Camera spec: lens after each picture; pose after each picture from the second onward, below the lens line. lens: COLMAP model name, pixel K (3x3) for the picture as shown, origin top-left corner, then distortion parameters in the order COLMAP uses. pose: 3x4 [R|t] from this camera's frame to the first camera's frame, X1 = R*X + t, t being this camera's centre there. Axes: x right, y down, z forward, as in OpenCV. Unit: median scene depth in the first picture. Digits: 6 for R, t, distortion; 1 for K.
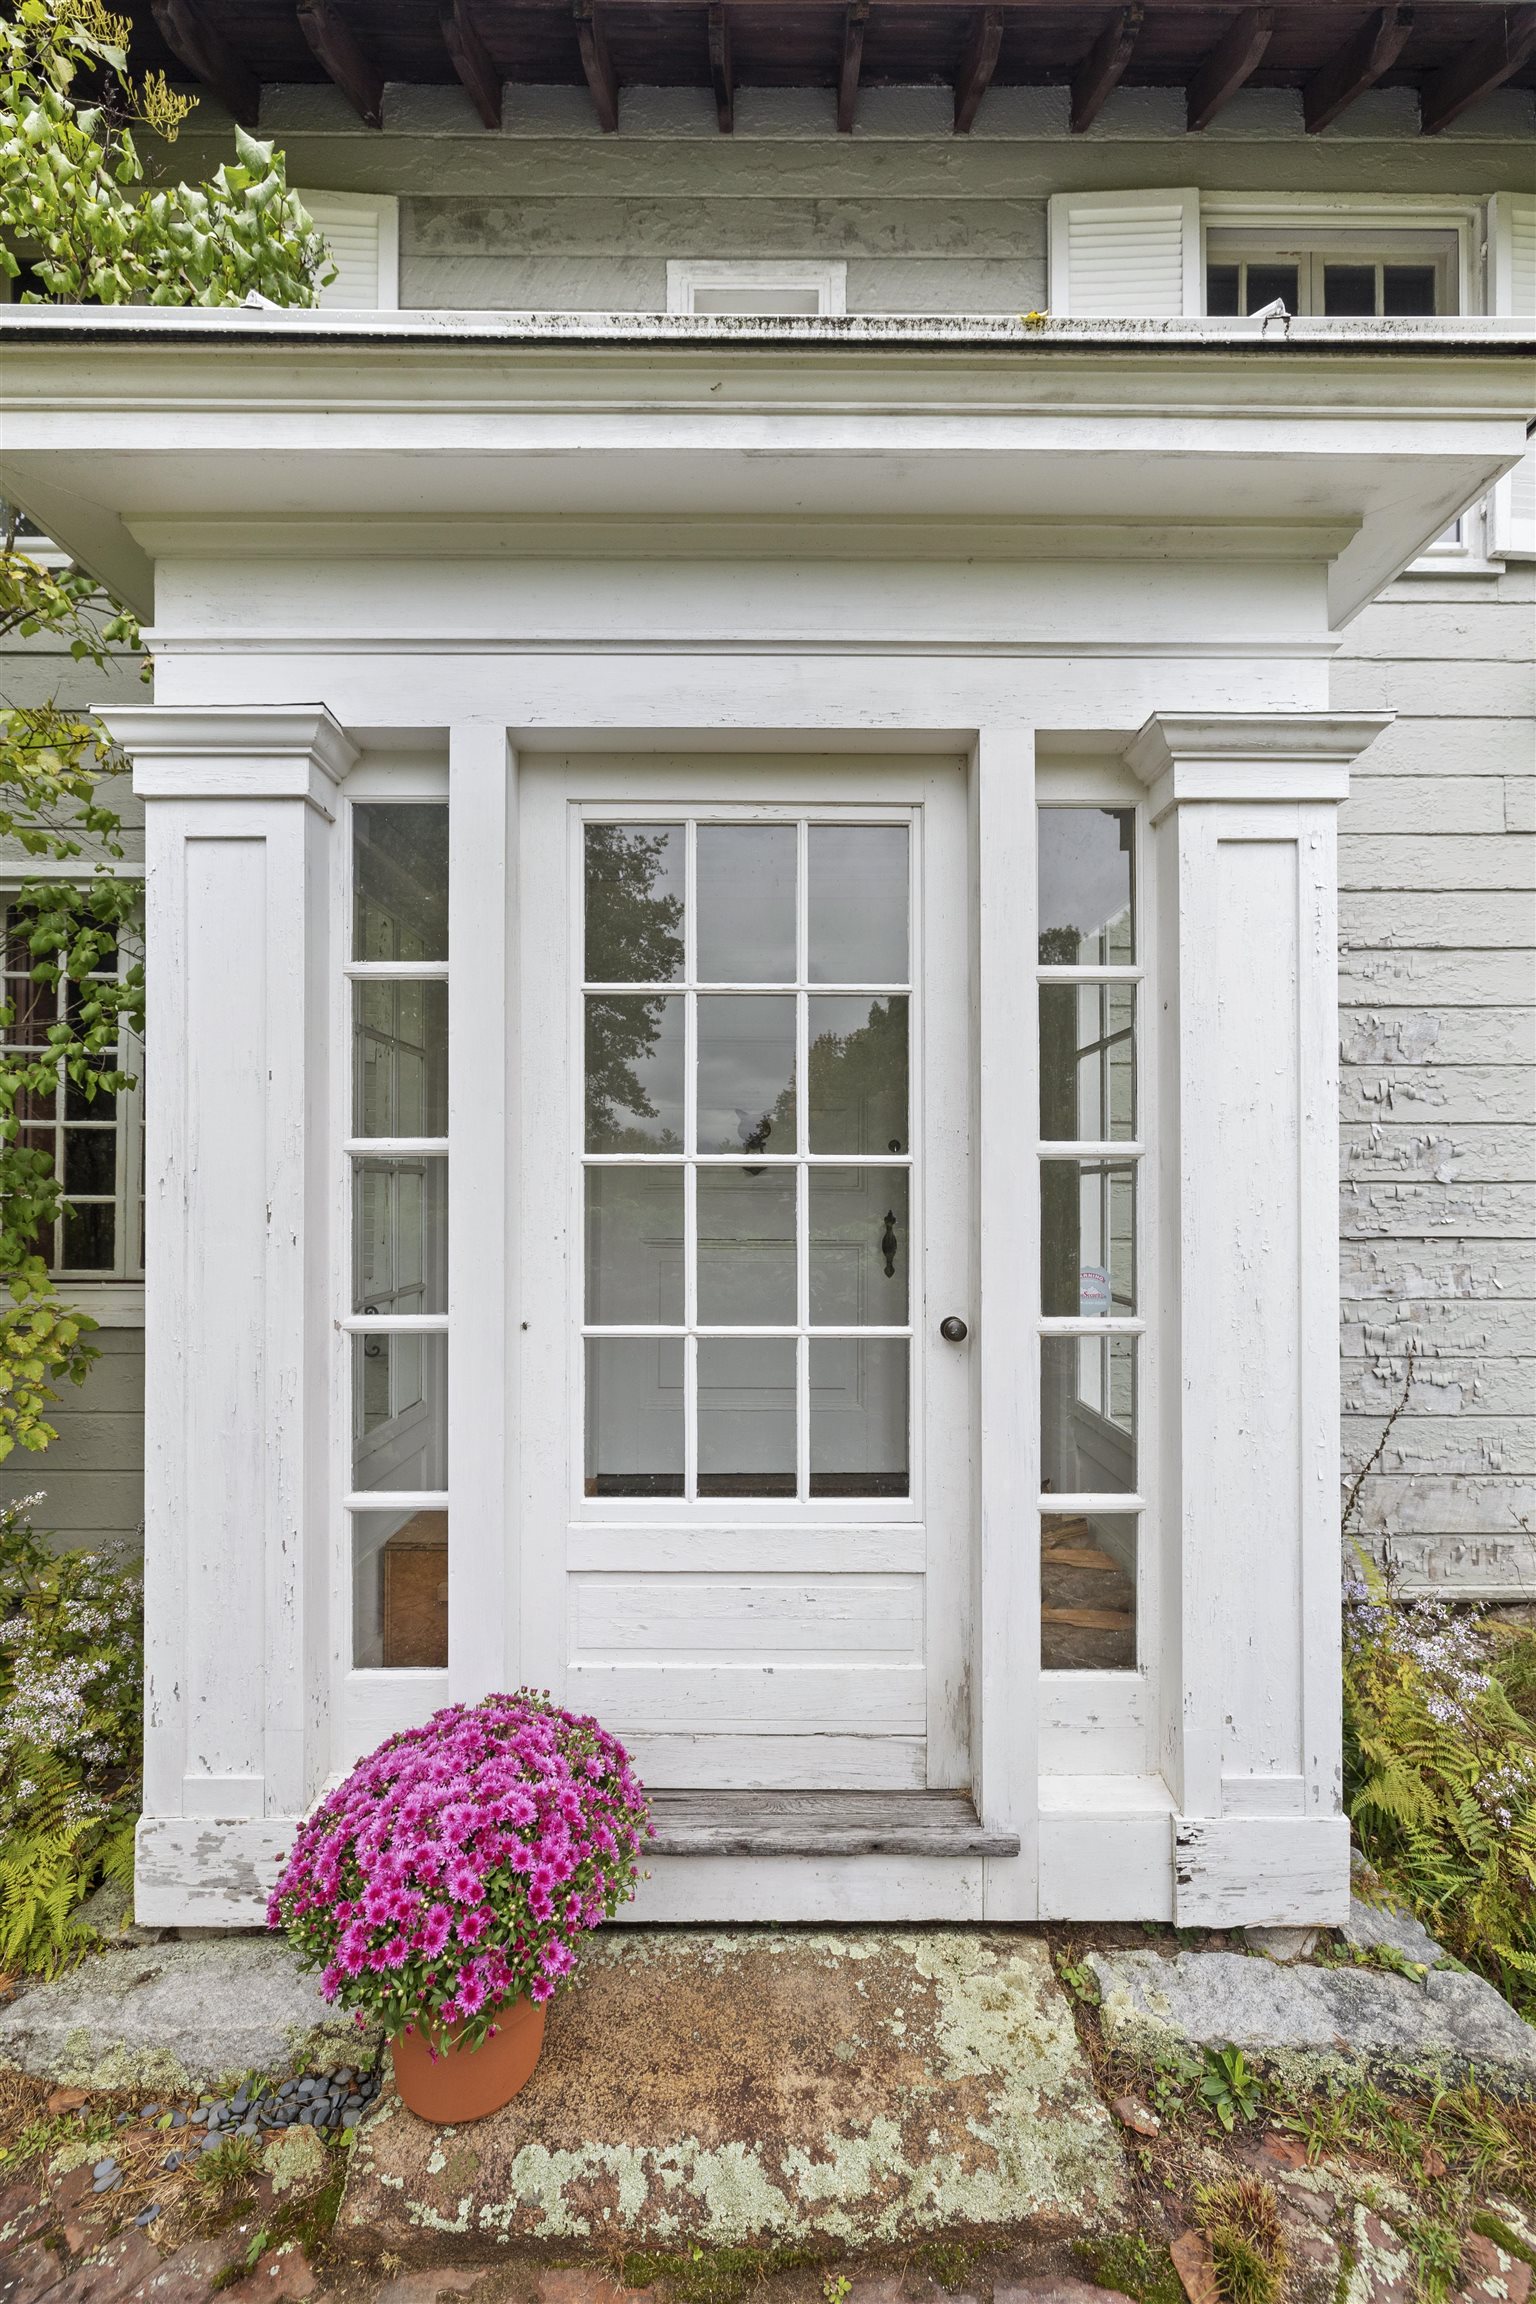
lens RADIAL K [[973.7, 0, 742.6], [0, 973.7, 1187.9], [0, 0, 1]] dist [-0.000583, -0.000480]
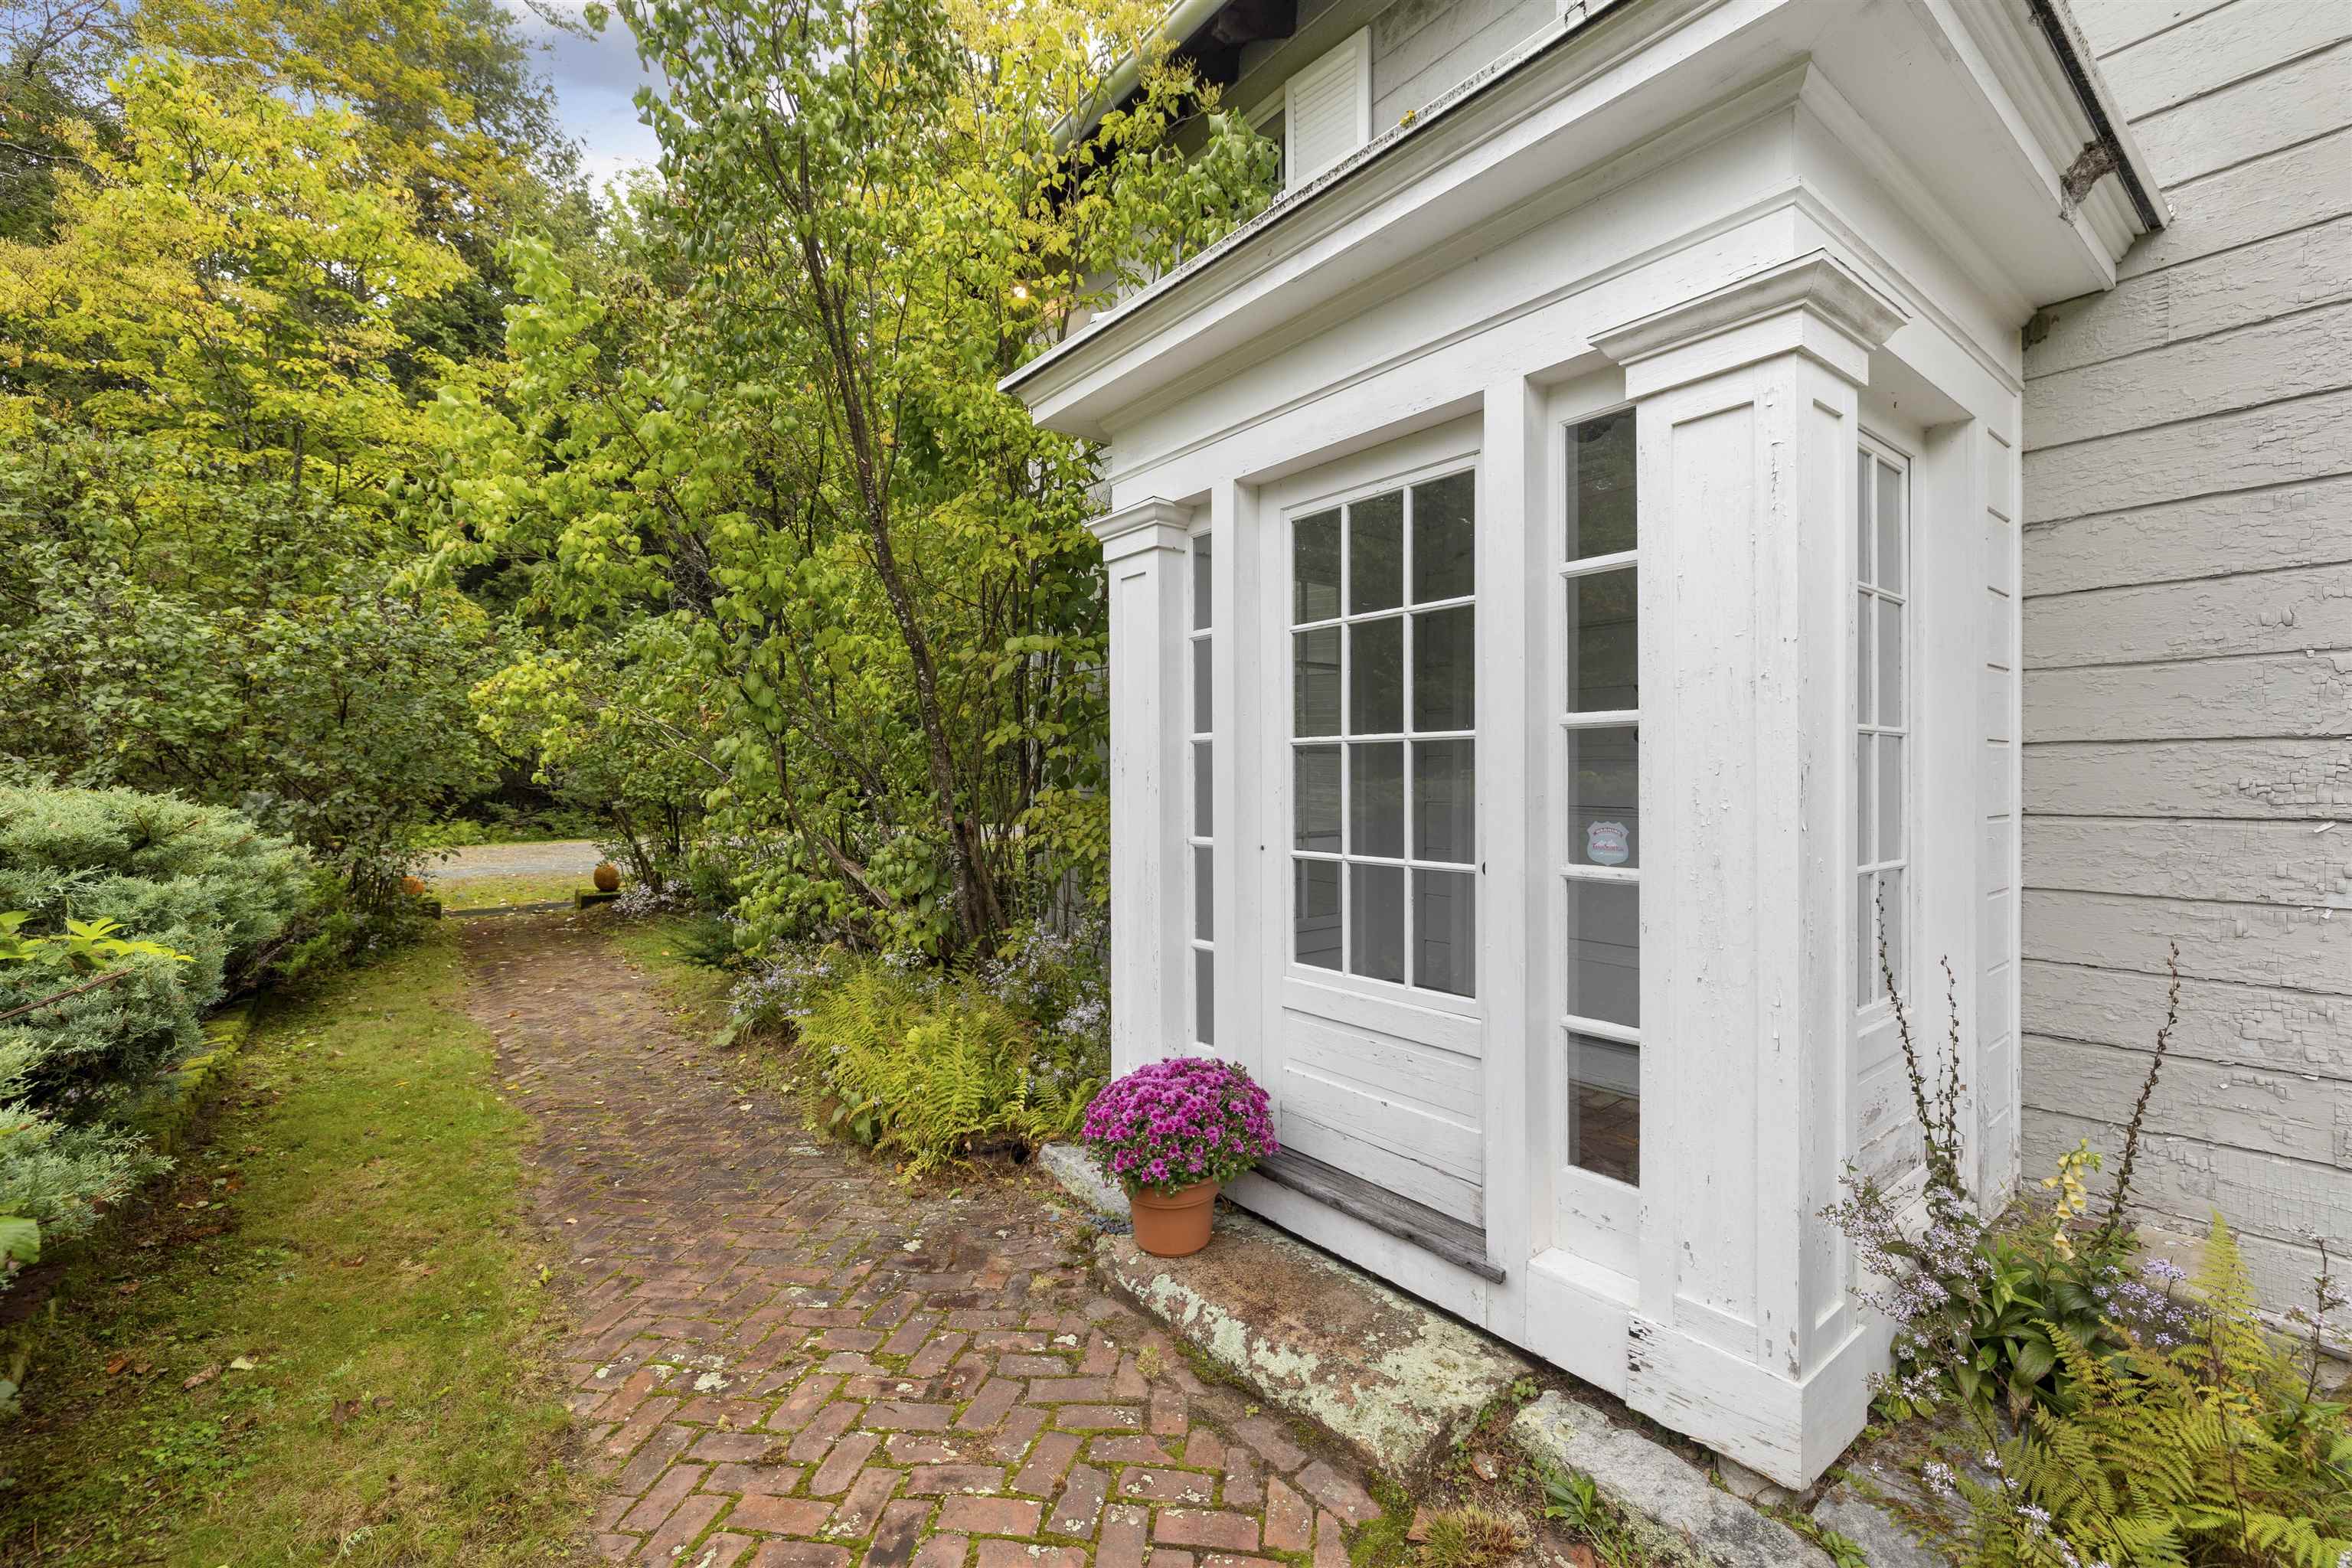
lens RADIAL K [[994.0, 0, 1180.8], [0, 994.0, 780.7], [0, 0, 1]] dist [-0.000583, -0.000480]
pose [[0.614158, -0.001054, -0.789183, 1.048390], [0.010574, 0.999920, 0.006894, 0.021680], [0.789113, -0.012579, 0.614120, -0.107721]]
